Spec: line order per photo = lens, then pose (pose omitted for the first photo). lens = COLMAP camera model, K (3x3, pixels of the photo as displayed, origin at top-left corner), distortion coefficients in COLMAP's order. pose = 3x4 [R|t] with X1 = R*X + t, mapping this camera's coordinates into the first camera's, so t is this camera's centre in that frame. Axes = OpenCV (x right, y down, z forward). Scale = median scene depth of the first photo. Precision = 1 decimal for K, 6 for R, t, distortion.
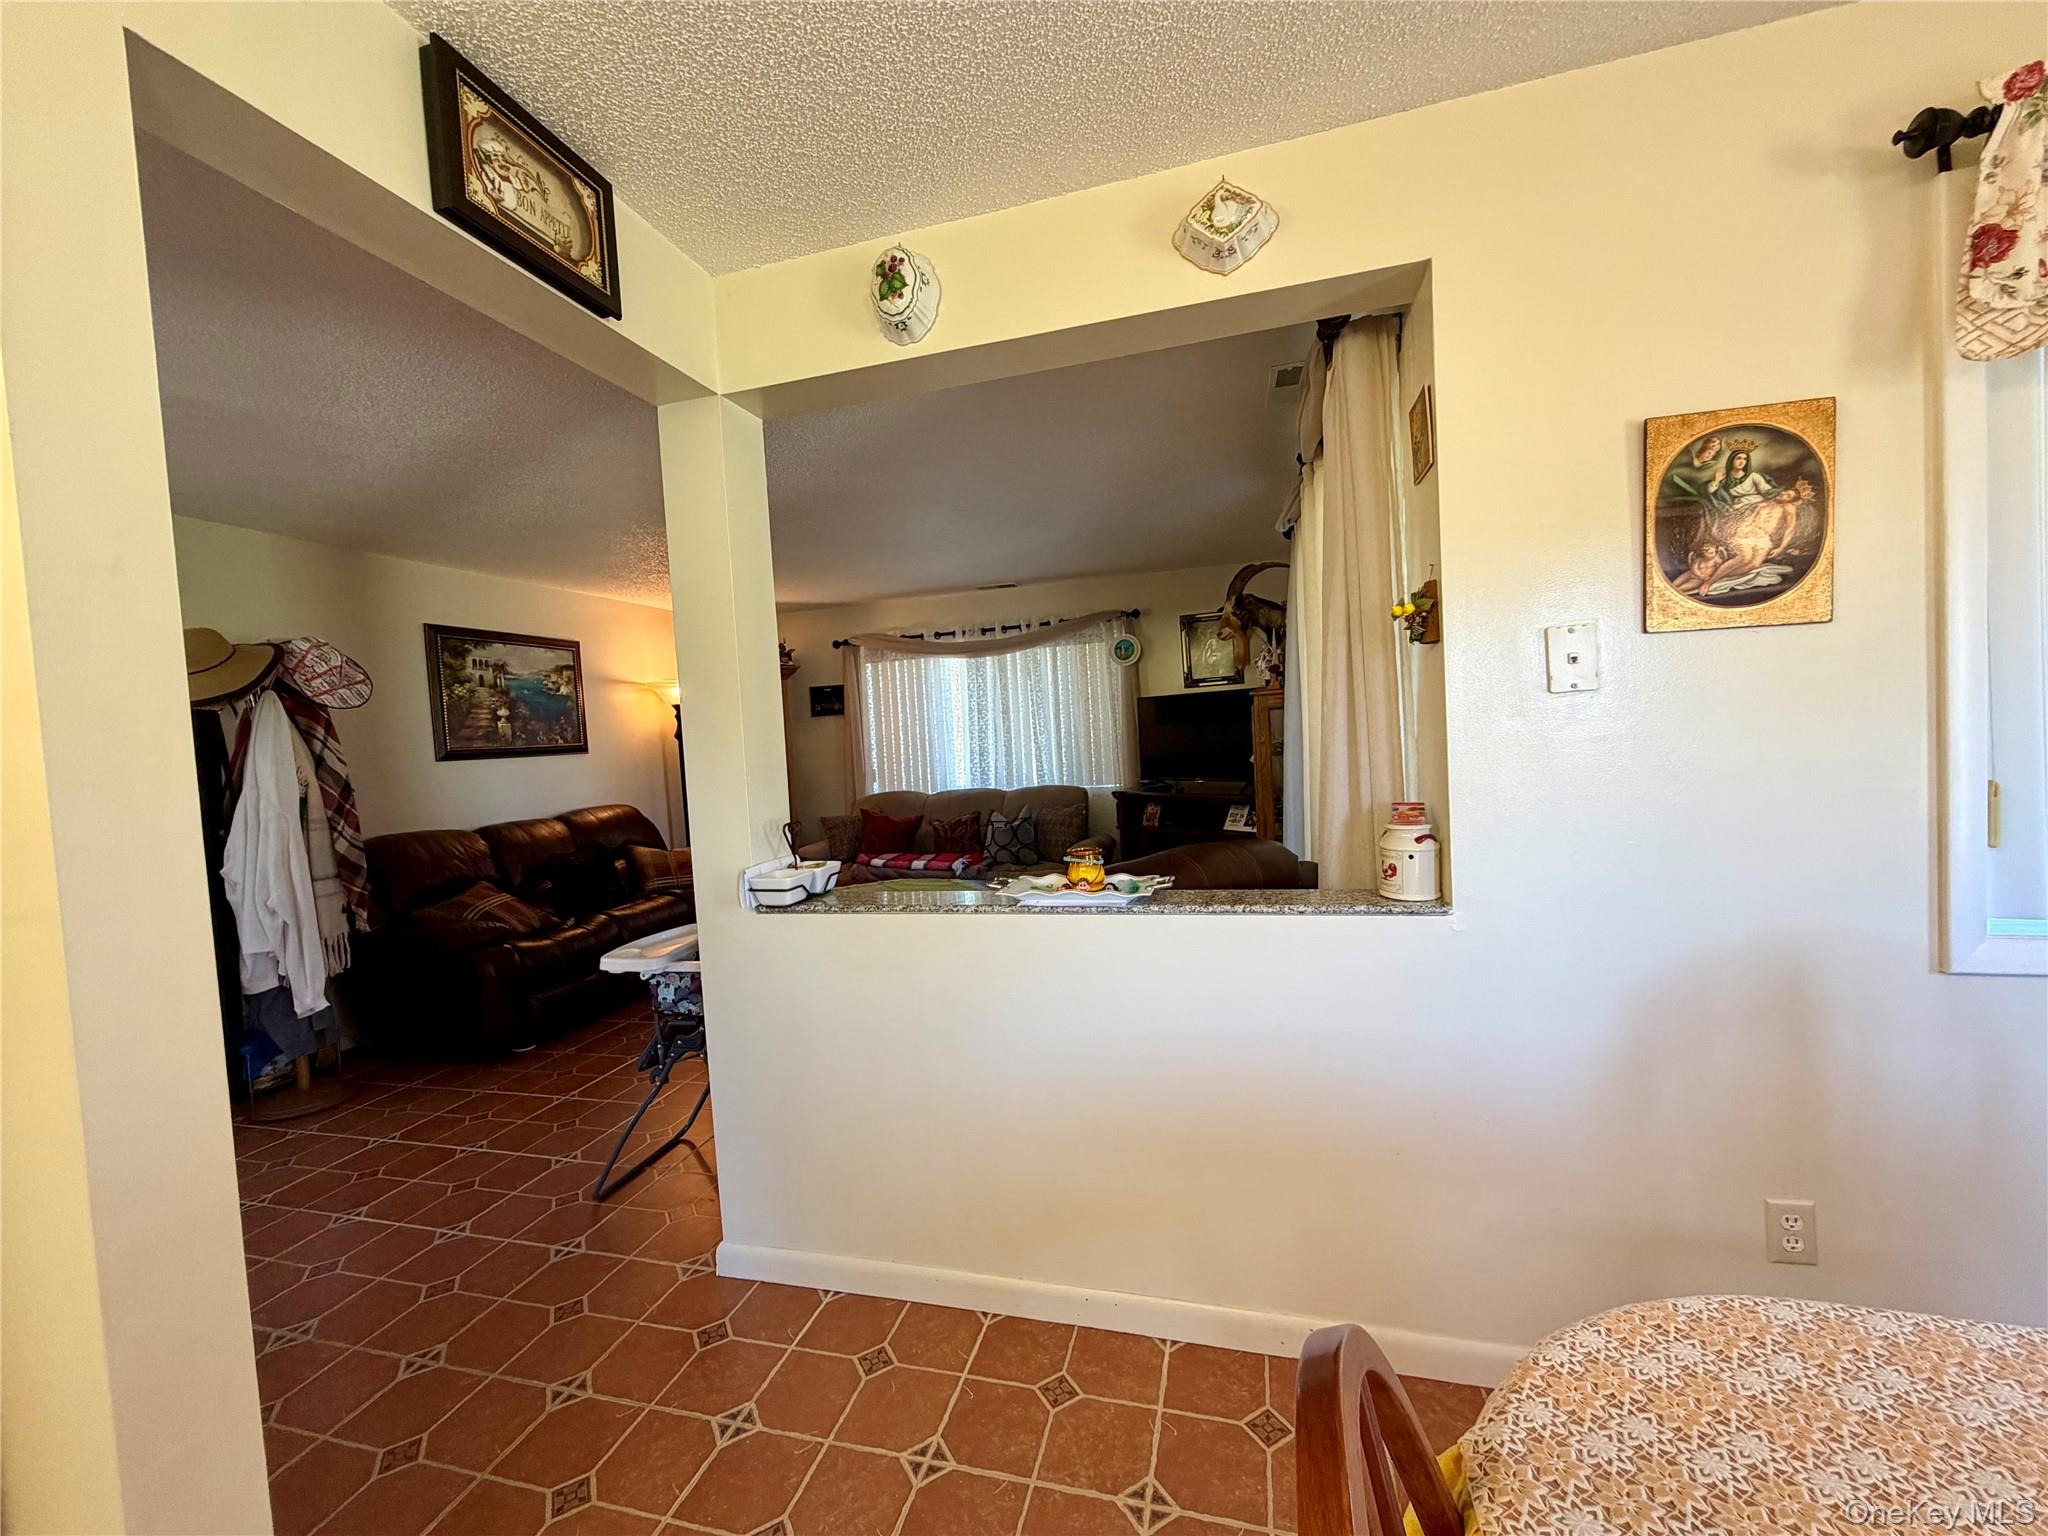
lens RADIAL K [[812.4, 0, 1015.9], [0, 812.4, 771.1], [0, 0, 1]] dist [0.001558, -0.000208]
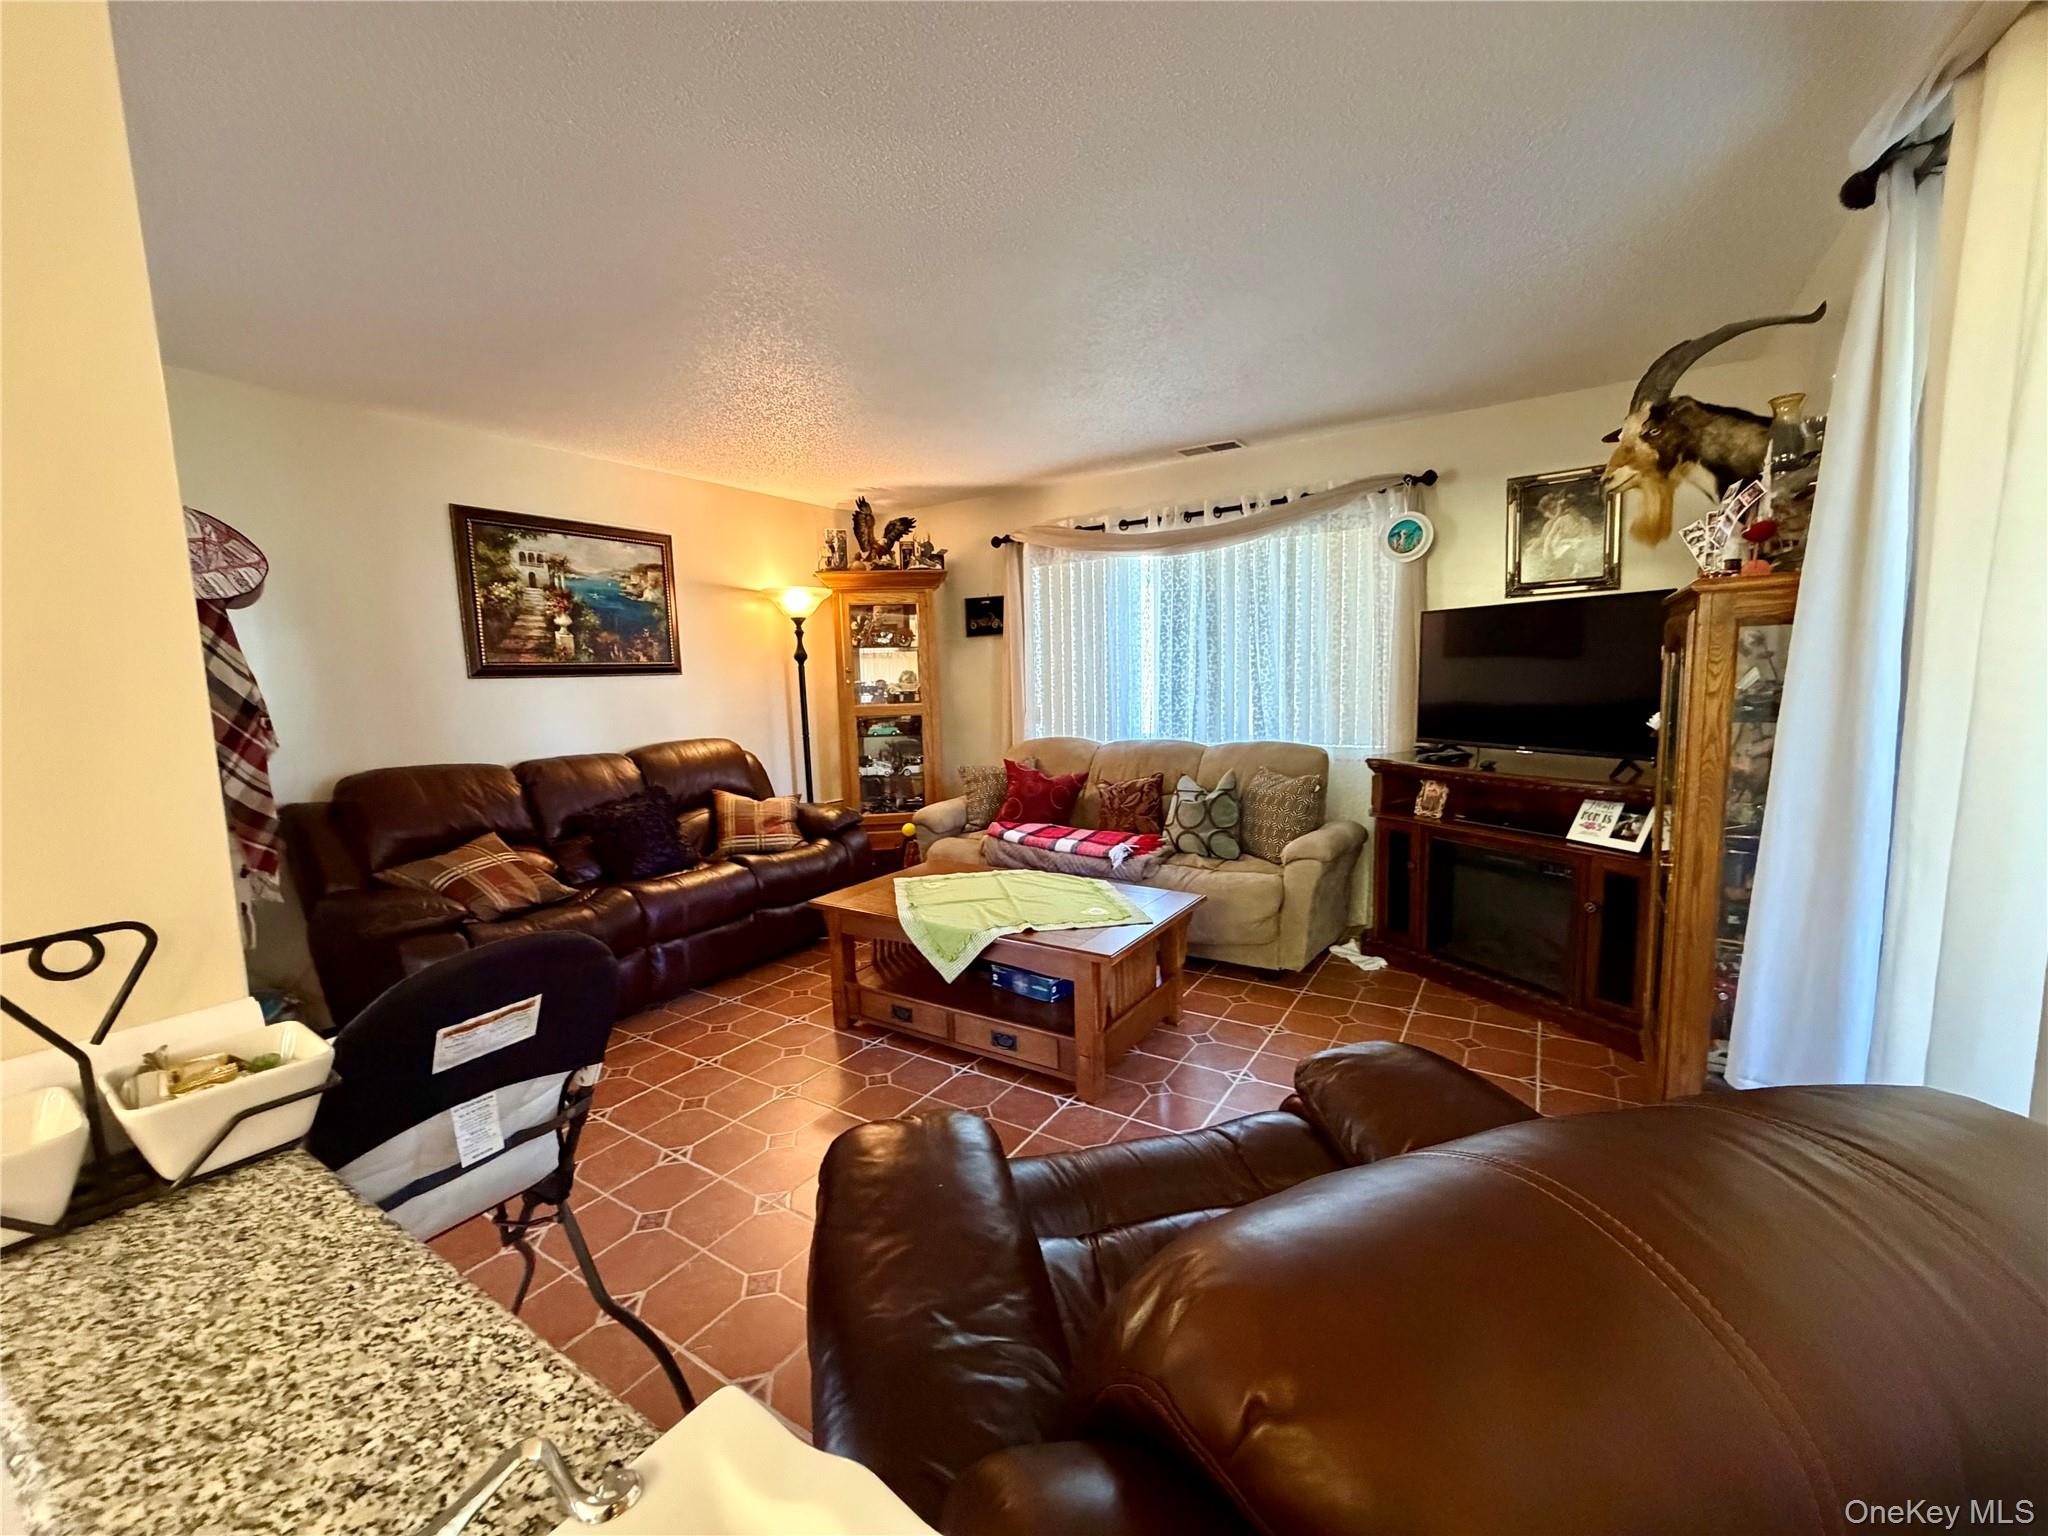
lens RADIAL K [[812.4, 0, 1023.5], [0, 812.4, 773.6], [0, 0, 1]] dist [0.001558, -0.000208]
pose [[0.956707, 0.064030, -0.283921, 0.042535], [-0.039483, 0.995035, 0.091360, -0.011205], [0.288361, -0.076195, 0.954485, 0.309573]]
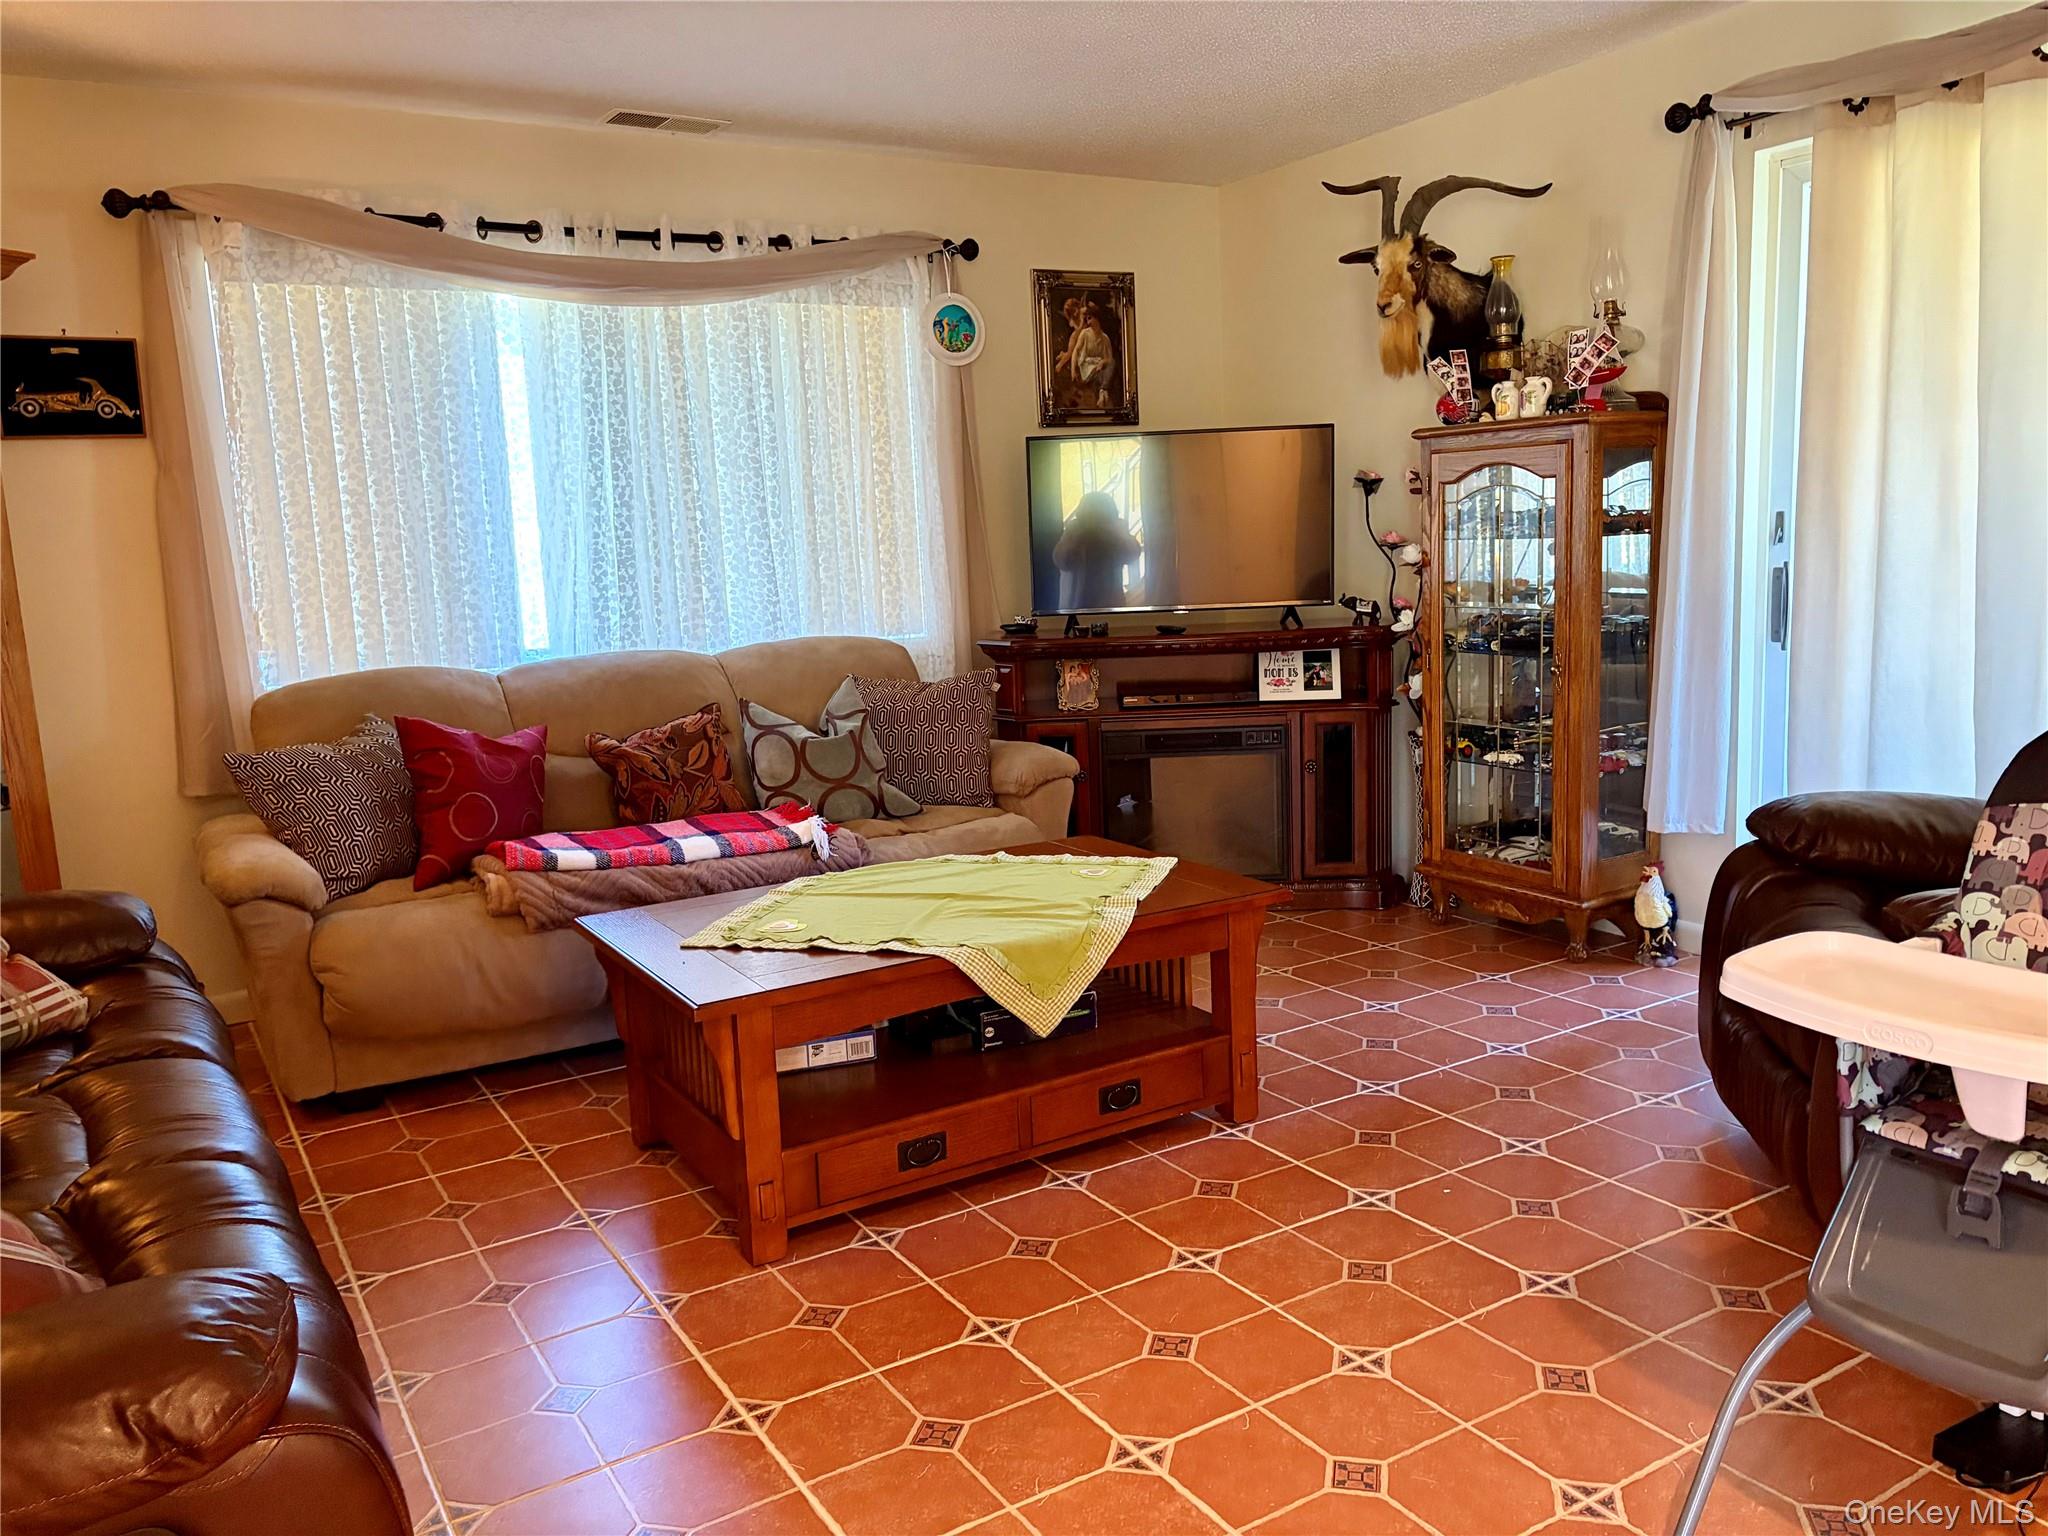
lens RADIAL K [[1576.9, 0, 1038.7], [0, 1576.9, 765.7], [0, 0, 1]] dist [0.000448, 0.000804]
pose [[0.667115, -0.080785, 0.740562, -0.533765], [0.040744, 0.996571, 0.072009, 0.032715], [-0.743840, -0.017865, 0.668119, 0.405190]]
